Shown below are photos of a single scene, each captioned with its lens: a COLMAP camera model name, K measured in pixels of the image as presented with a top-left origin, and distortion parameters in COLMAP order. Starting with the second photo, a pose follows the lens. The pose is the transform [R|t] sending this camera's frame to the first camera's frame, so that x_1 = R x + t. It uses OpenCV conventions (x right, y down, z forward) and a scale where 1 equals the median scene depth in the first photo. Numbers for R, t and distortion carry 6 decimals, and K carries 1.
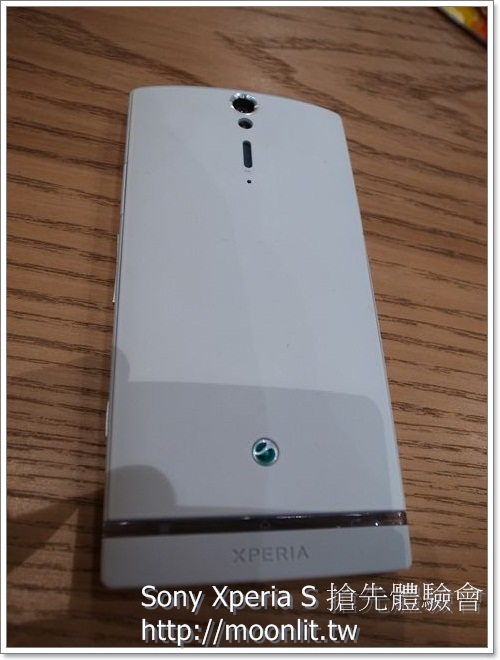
lens RADIAL K [[562.5, 0, 251.0], [0, 562.5, 317.1], [0, 0, 1]] dist [-0.078157, 0.090120]
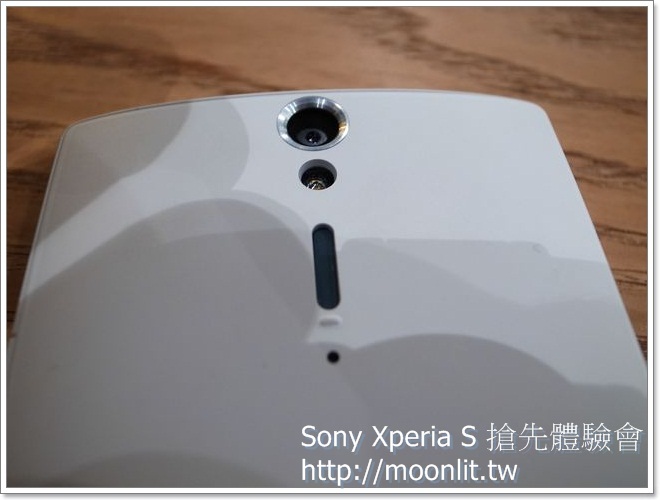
lens RADIAL K [[522.8, 0, 334.4], [0, 522.8, 246.9], [0, 0, 1]] dist [-0.065208, 0.063412]
pose [[0.983835, -0.113377, -0.138619, 0.041375], [0.109323, 0.993334, -0.036548, -0.245810], [0.141838, 0.020803, 0.989671, 0.557034]]
